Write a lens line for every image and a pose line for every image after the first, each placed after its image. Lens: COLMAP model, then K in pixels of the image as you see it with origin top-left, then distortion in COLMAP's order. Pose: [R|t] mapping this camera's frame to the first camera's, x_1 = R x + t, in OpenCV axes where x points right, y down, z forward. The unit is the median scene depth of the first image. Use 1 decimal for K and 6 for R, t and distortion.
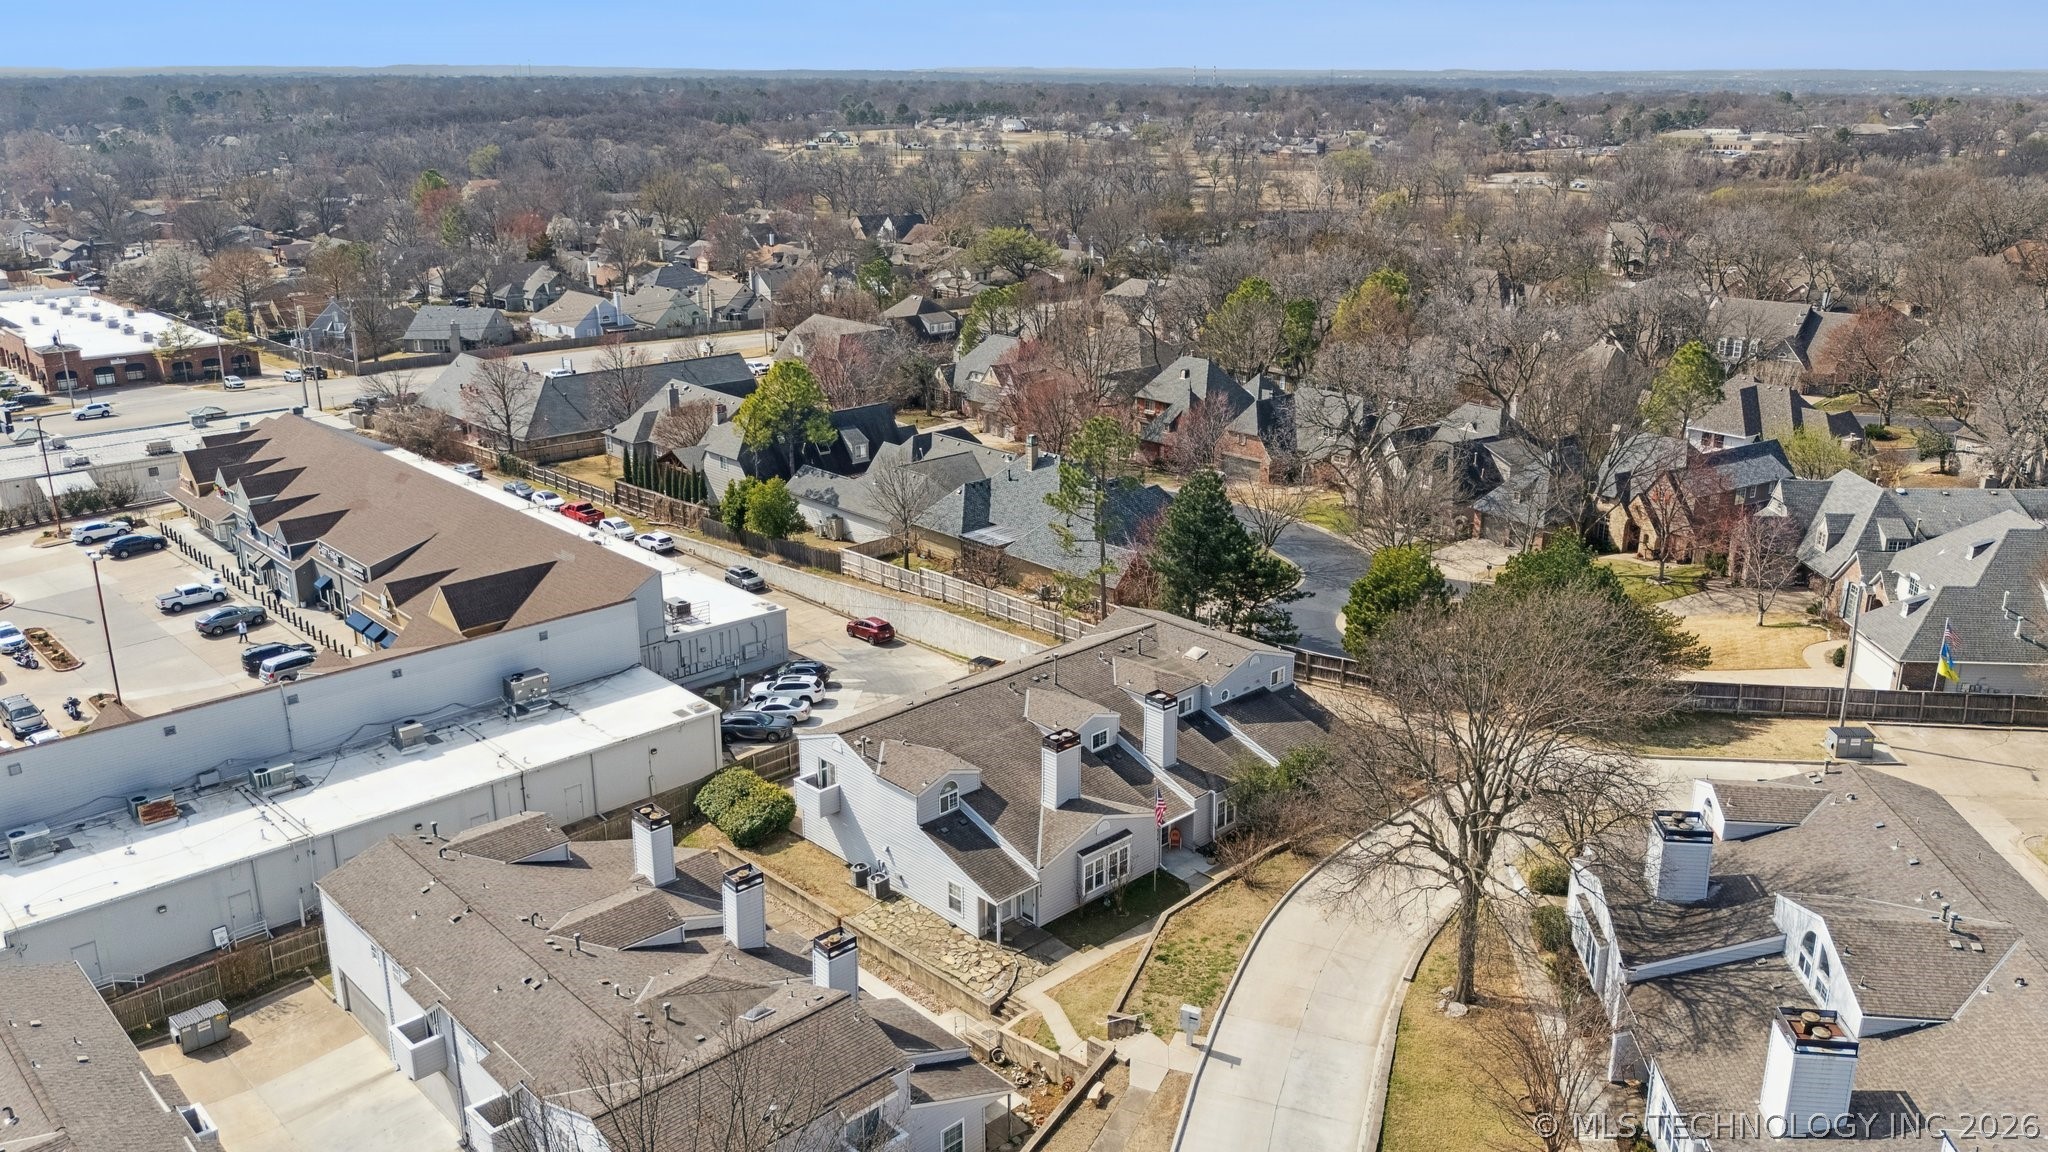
lens RADIAL K [[1505.2, 0, 1024.0], [0, 1505.2, 576.0], [0, 0, 1]] dist [0.004008, -0.000842]
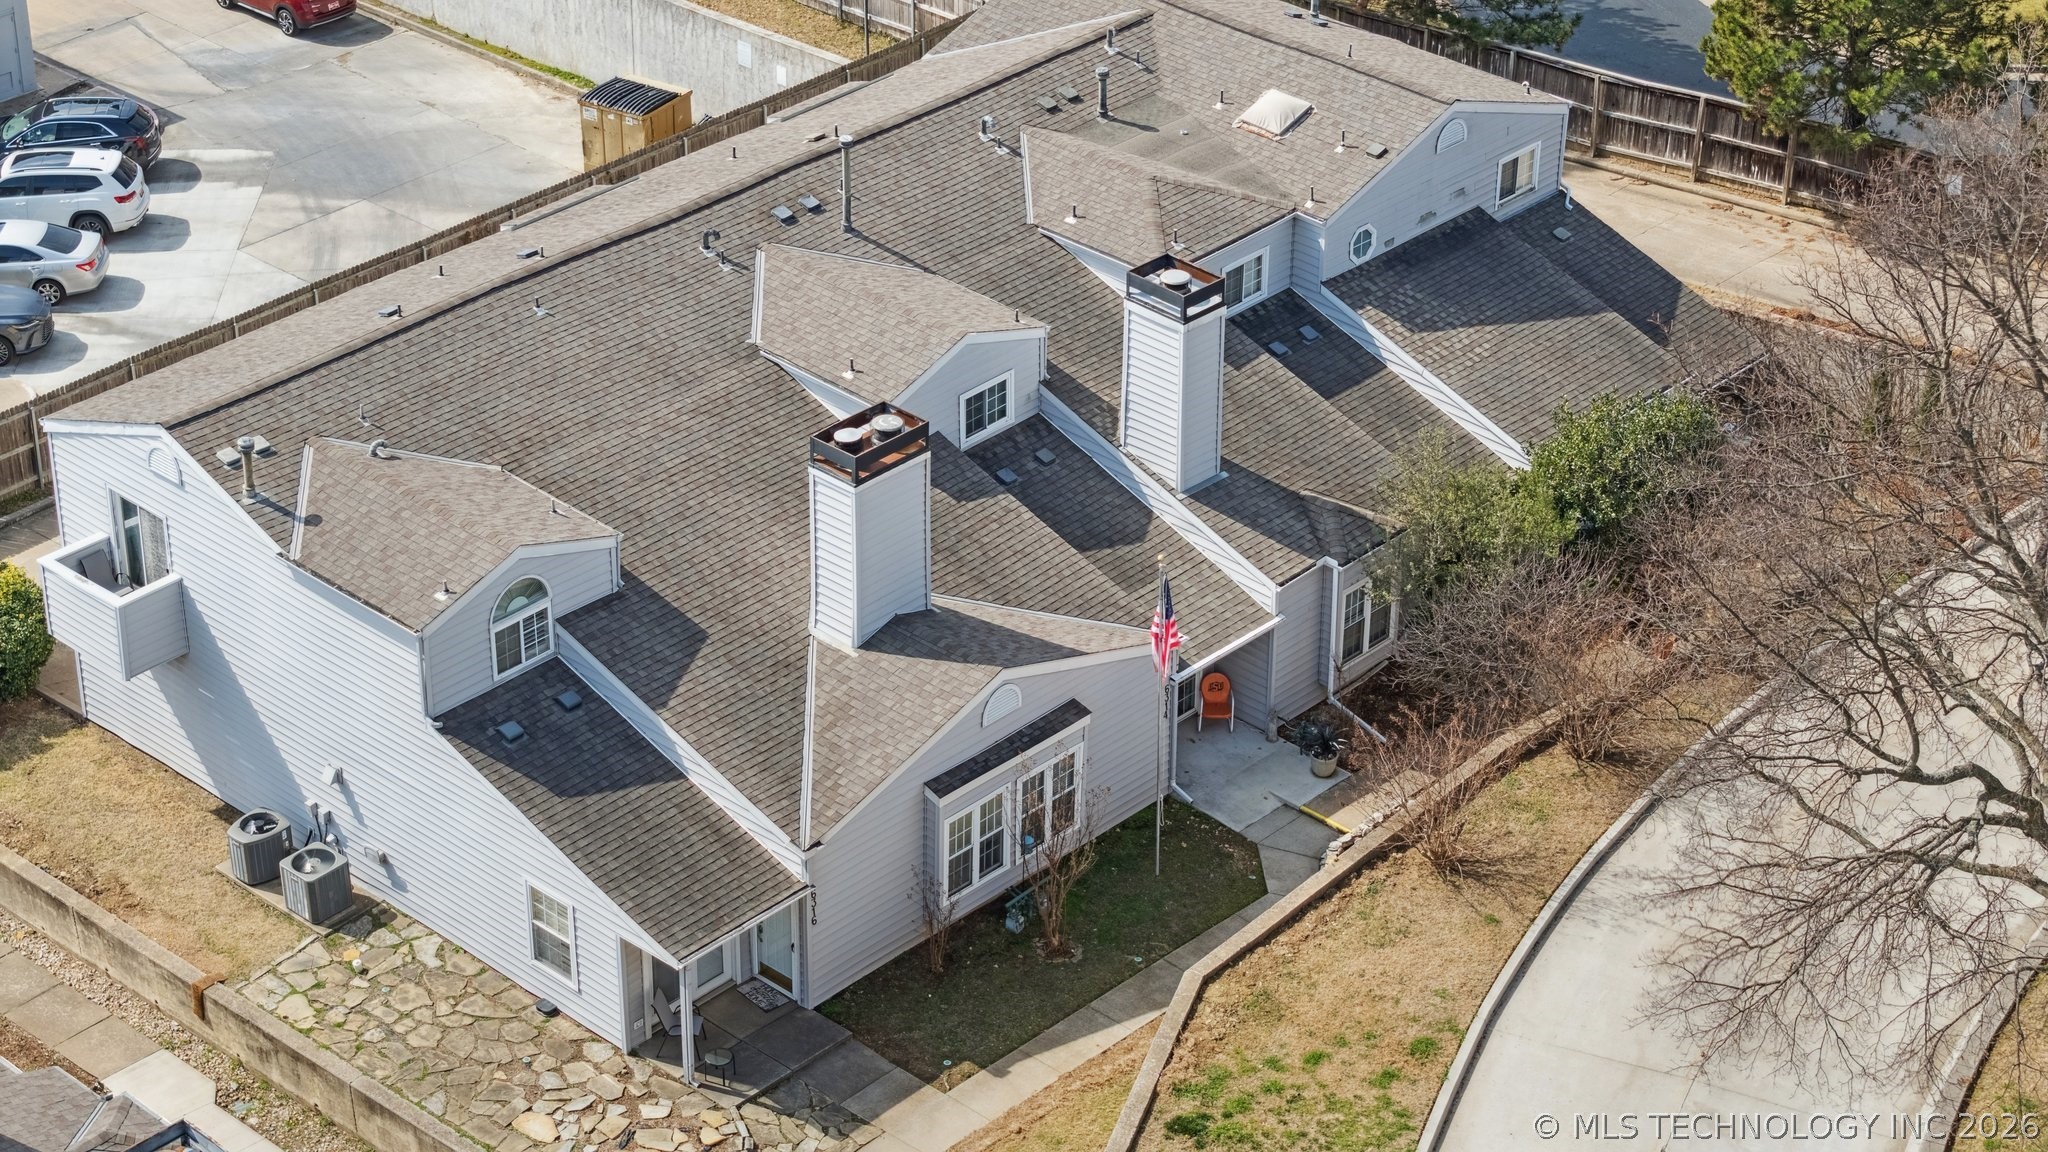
lens RADIAL K [[3917.0, 0, 1024.0], [0, 3917.0, 576.0], [0, 0, 1]] dist [-0.063356, -0.009188]
pose [[0.997545, -0.021065, 0.066781, 0.001369], [0.004926, 0.972427, 0.233155, -0.054985], [-0.069851, -0.232254, 0.970144, 0.179256]]
